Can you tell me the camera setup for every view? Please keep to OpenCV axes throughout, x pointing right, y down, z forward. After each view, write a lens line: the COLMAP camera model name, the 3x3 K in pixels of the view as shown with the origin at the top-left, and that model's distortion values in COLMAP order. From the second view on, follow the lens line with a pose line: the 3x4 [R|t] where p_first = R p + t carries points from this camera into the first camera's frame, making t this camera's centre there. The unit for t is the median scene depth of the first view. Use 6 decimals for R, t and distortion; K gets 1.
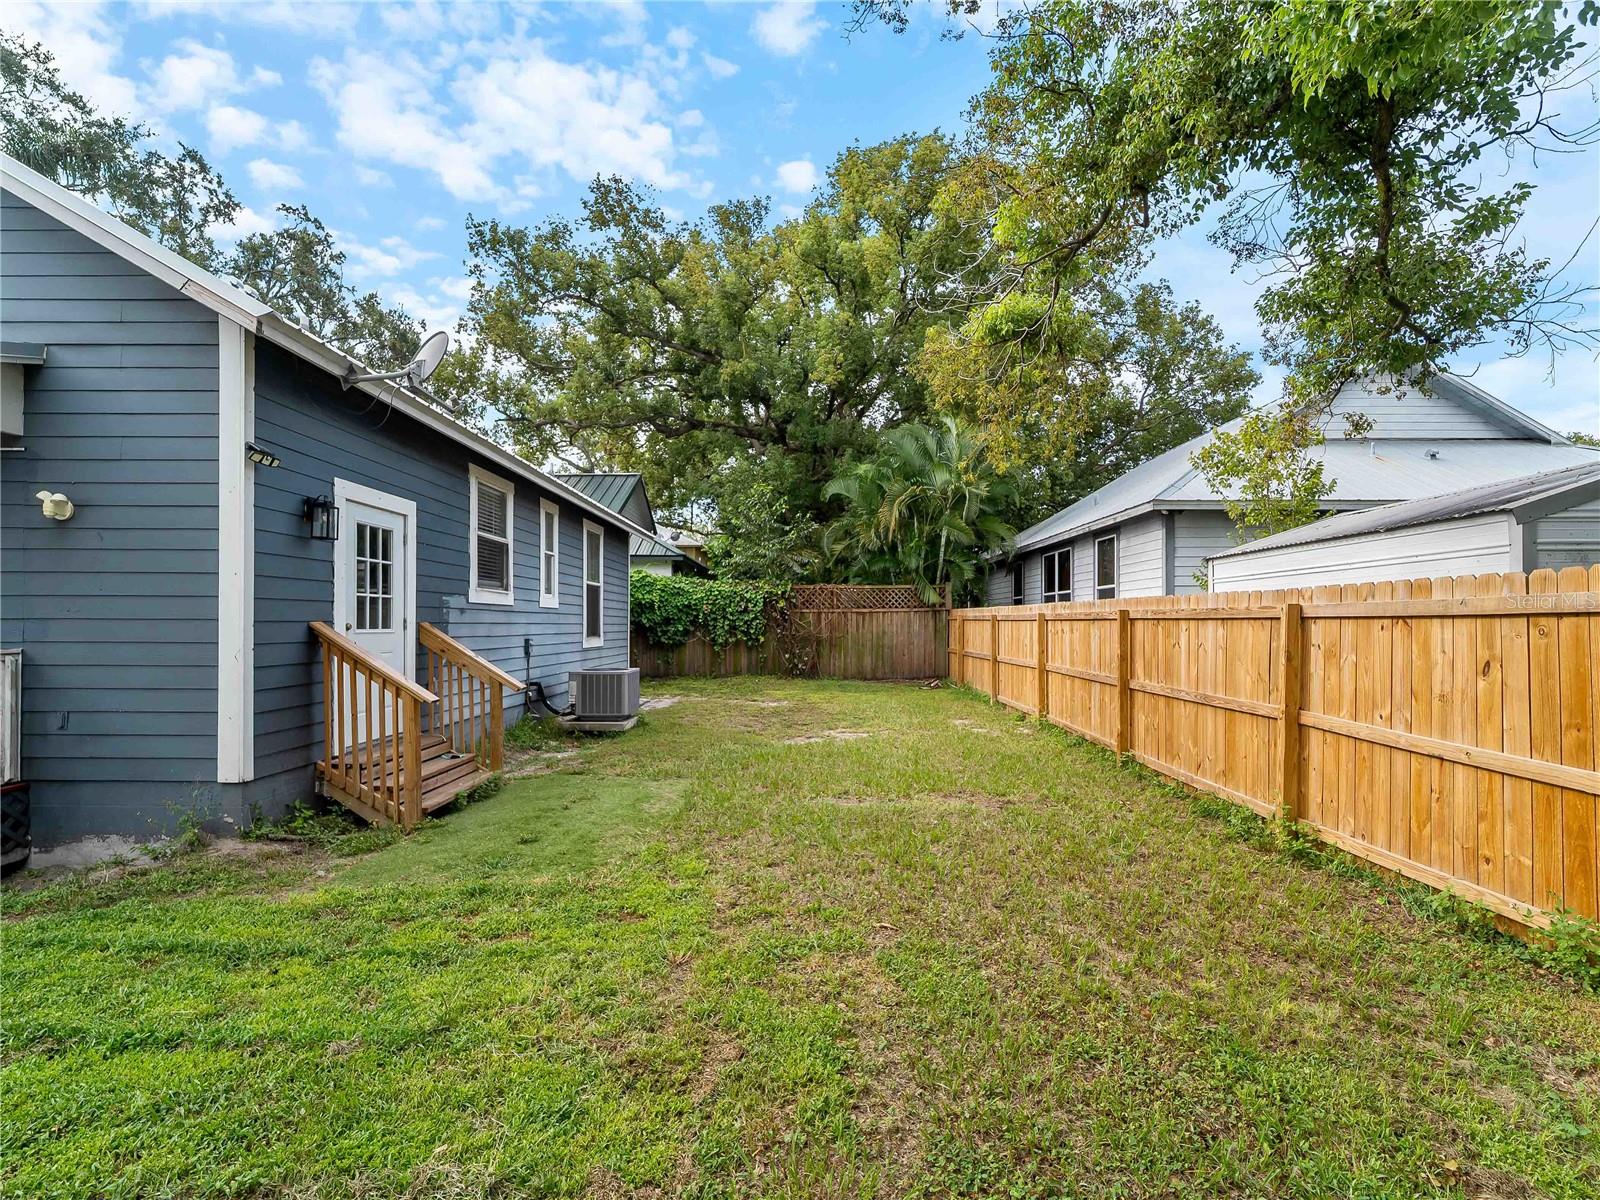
lens RADIAL K [[728.9, 0, 800.7], [0, 728.9, 658.6], [0, 0, 1]] dist [-0.001742, -0.000883]
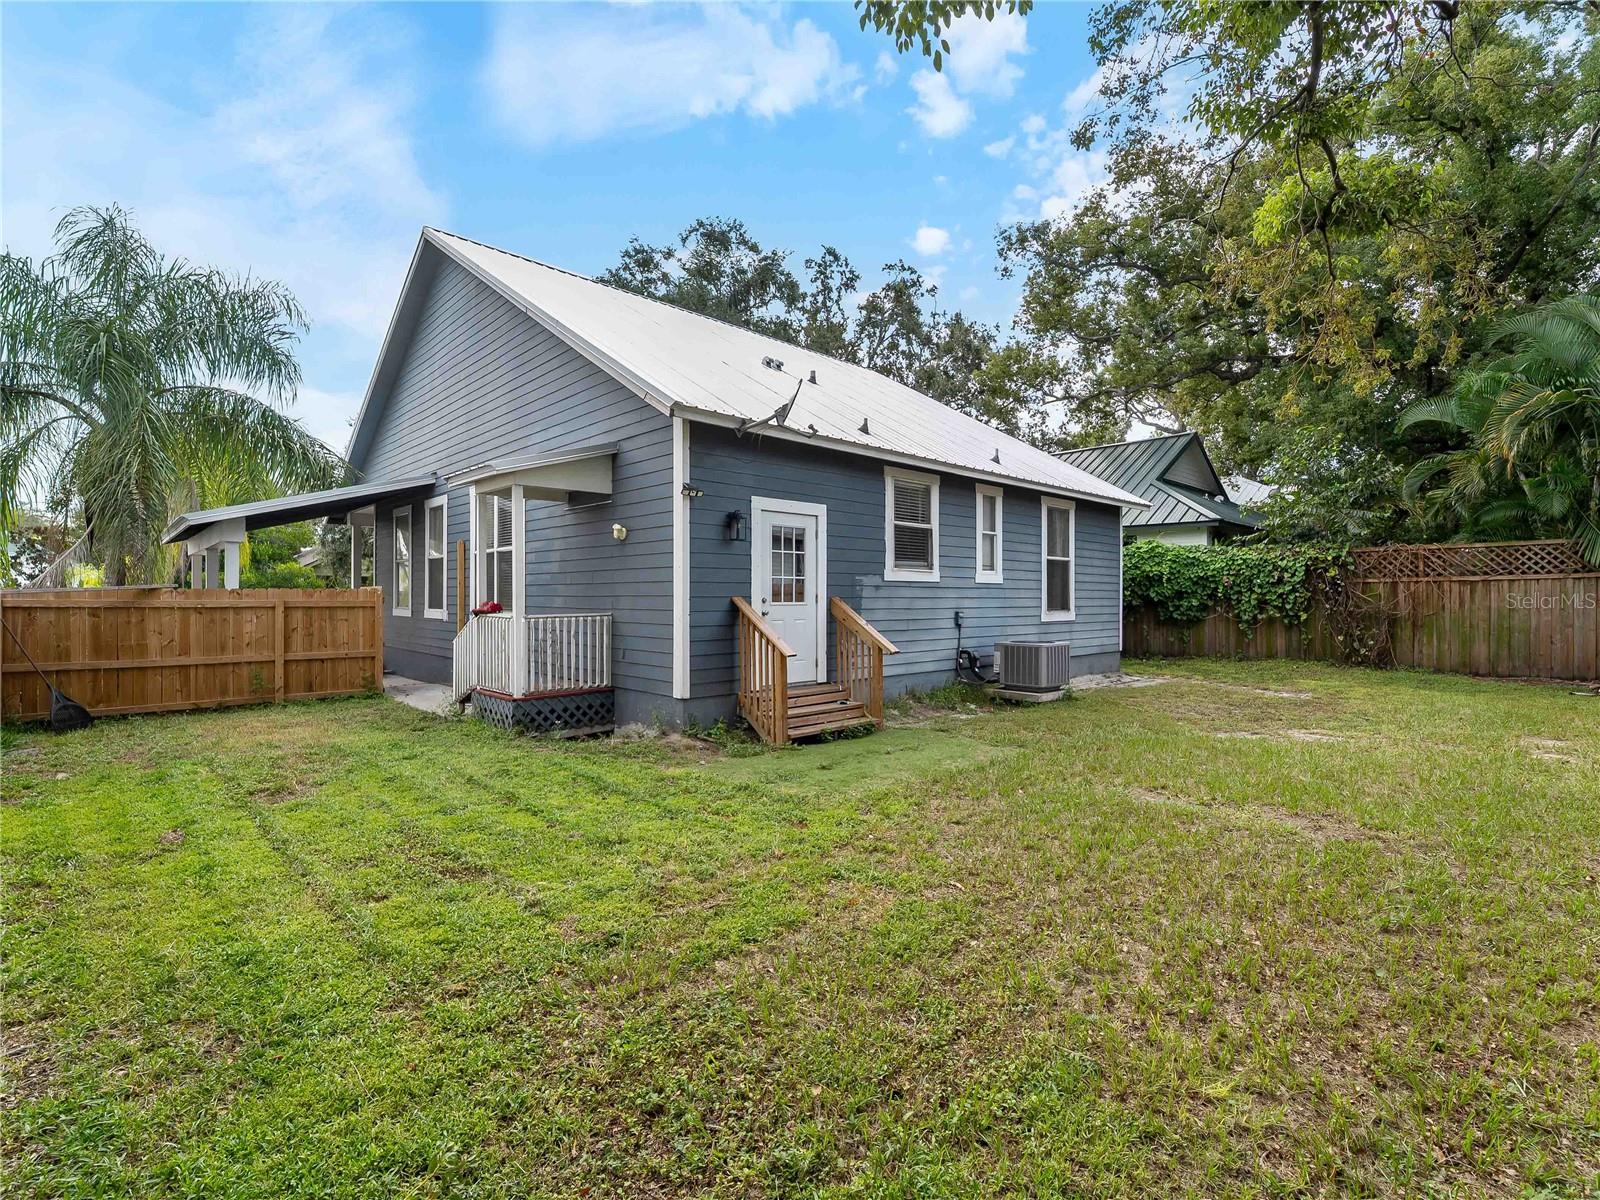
lens RADIAL K [[751.8, 0, 816.3], [0, 751.8, 643.3], [0, 0, 1]] dist [-0.001086, -0.000021]
pose [[0.688221, 0.039875, -0.724405, 0.253506], [-0.031769, 0.999187, 0.024818, -0.000066], [0.724805, 0.005934, 0.688928, 0.035924]]
